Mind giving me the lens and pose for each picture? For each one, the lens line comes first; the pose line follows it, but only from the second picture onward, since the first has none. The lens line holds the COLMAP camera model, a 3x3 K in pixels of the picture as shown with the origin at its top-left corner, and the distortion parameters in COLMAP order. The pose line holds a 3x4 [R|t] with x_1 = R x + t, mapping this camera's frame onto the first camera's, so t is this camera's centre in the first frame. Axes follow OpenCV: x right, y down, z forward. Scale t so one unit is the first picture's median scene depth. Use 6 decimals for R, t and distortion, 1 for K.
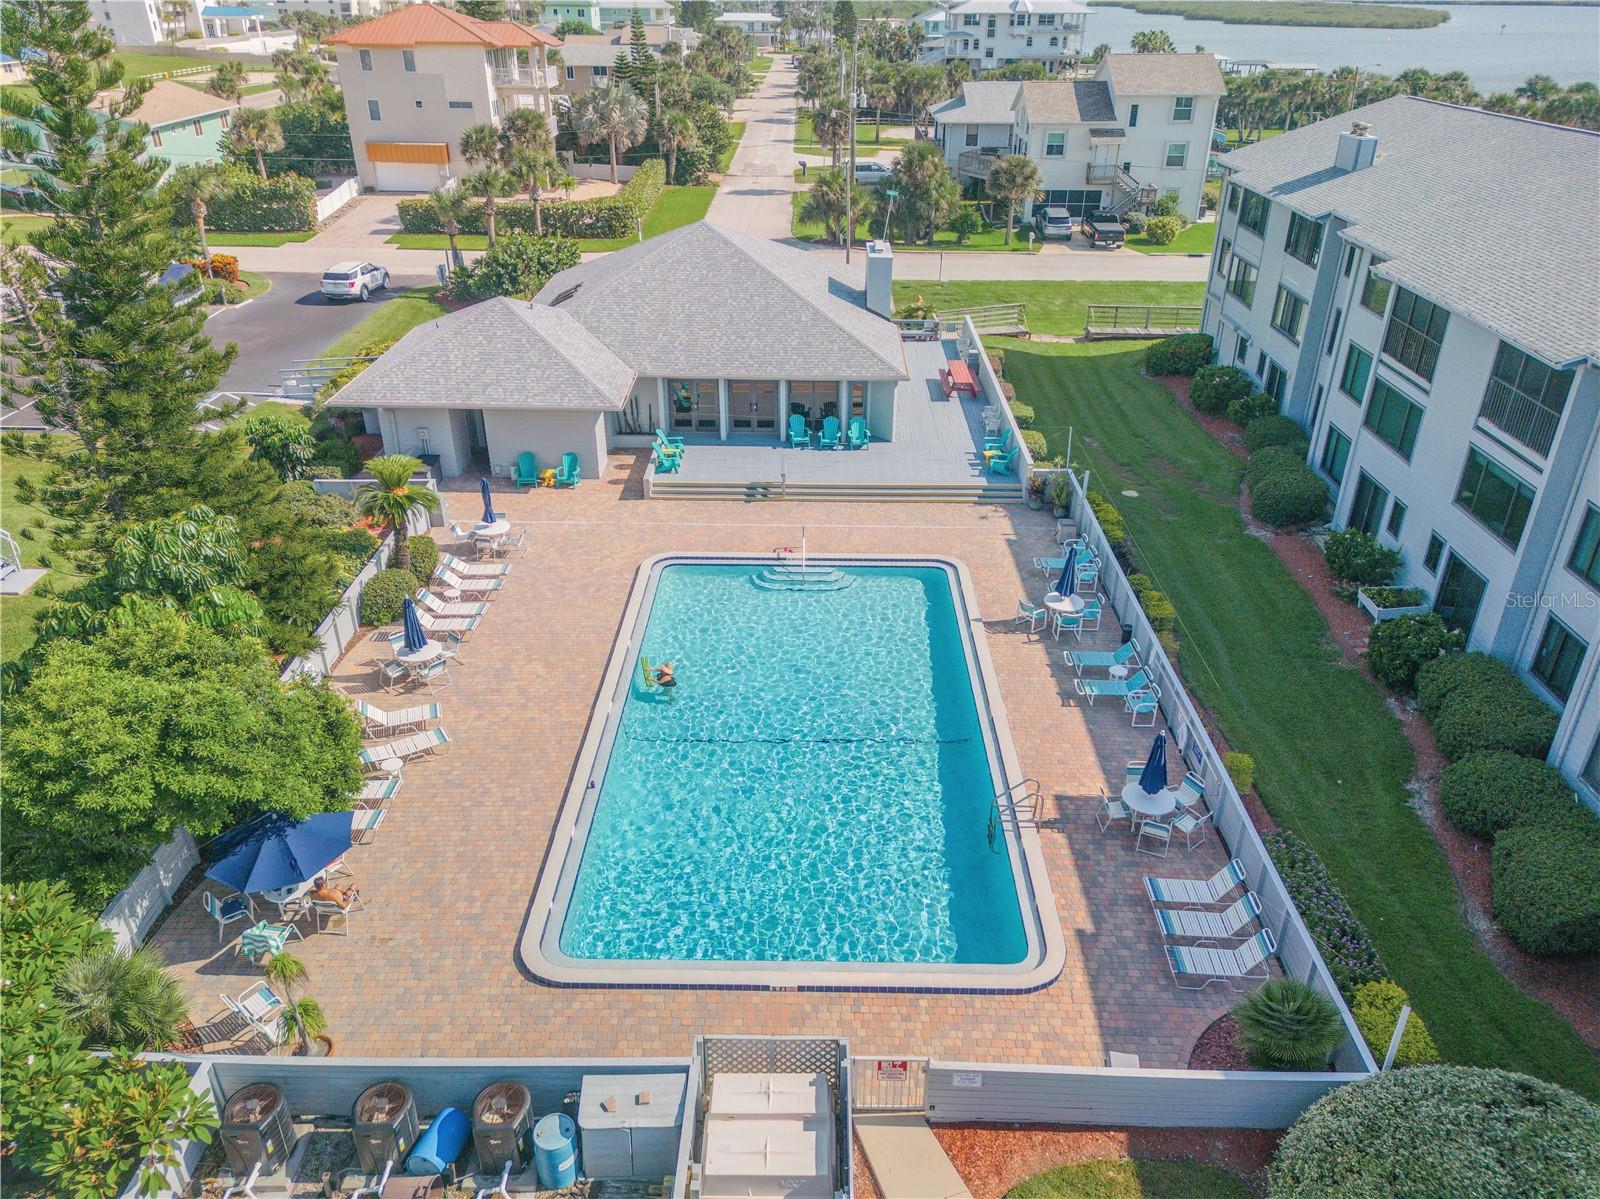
lens RADIAL K [[1162.7, 0, 800.0], [0, 1162.7, 599.5], [0, 0, 1]] dist [0.098887, -0.107509]
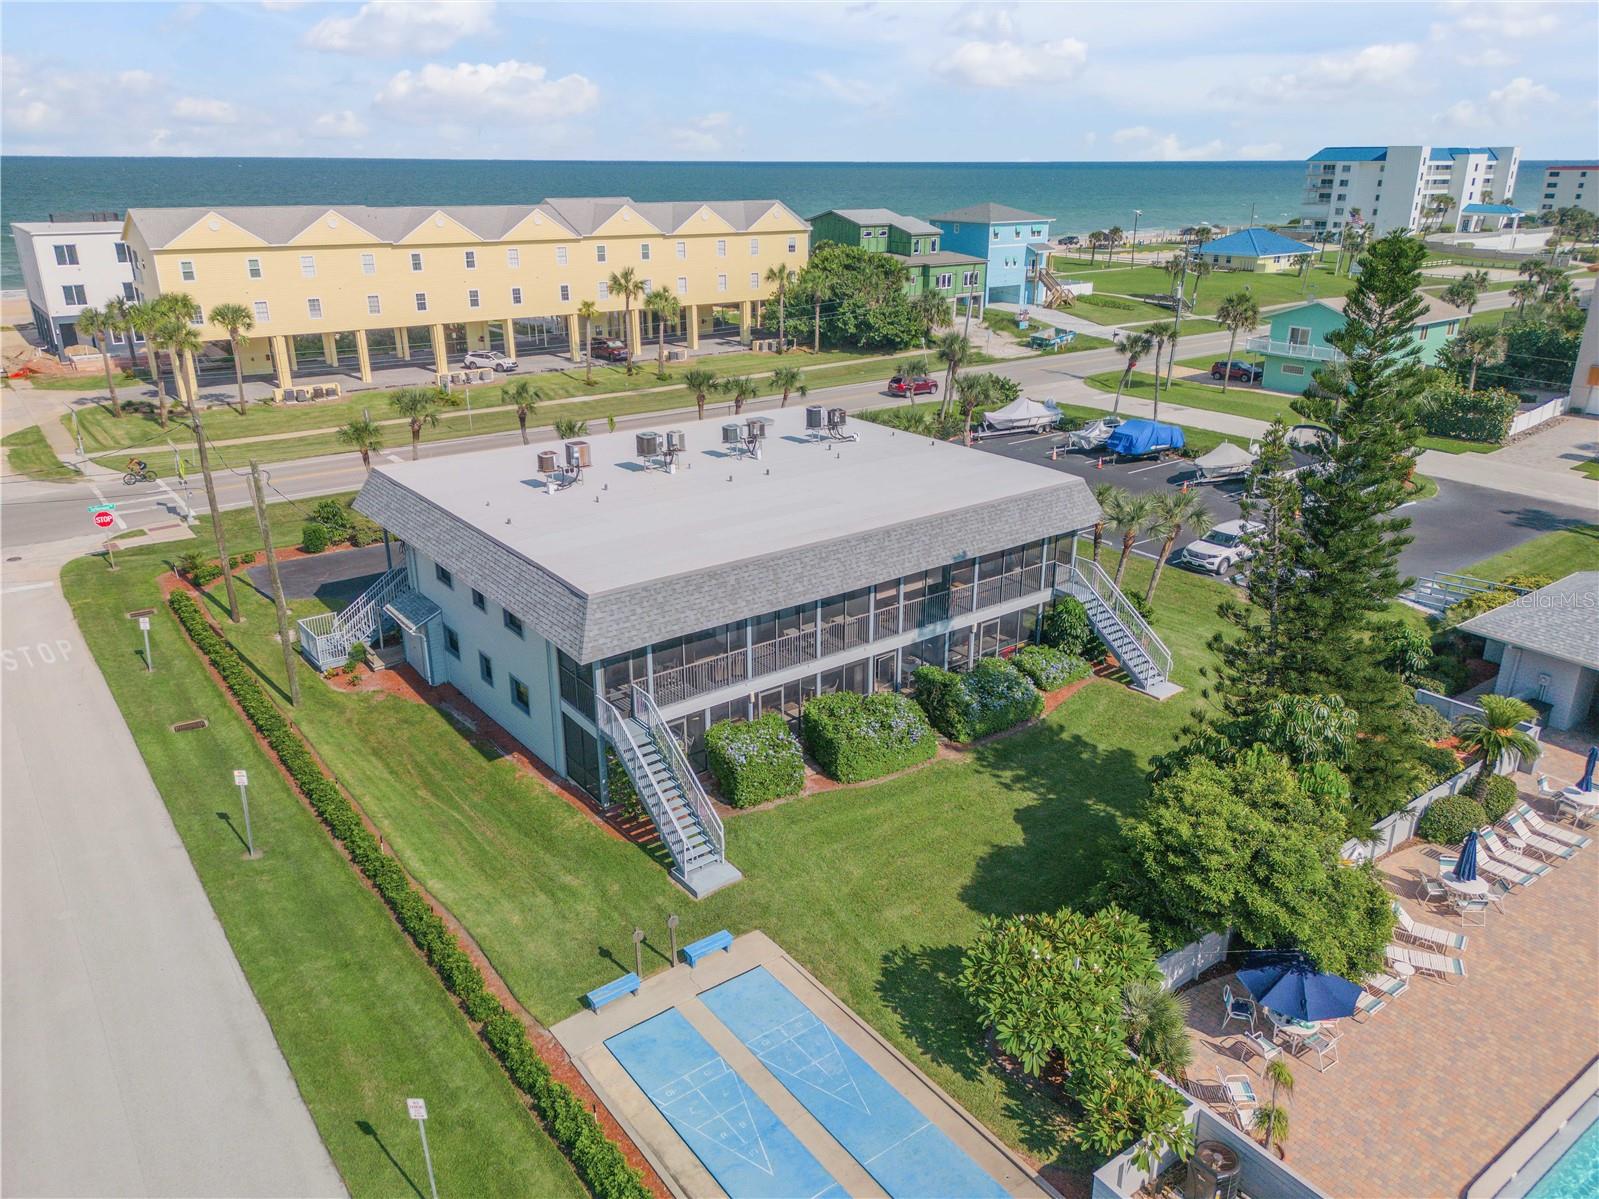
lens RADIAL K [[1162.0, 0, 799.5], [0, 1162.0, 599.5], [0, 0, 1]] dist [0.098887, -0.107509]
pose [[0.613770, 0.278284, -0.738813, 0.024468], [-0.374978, 0.926280, 0.037382, -0.006873], [0.694750, 0.254094, 0.672873, -0.193002]]
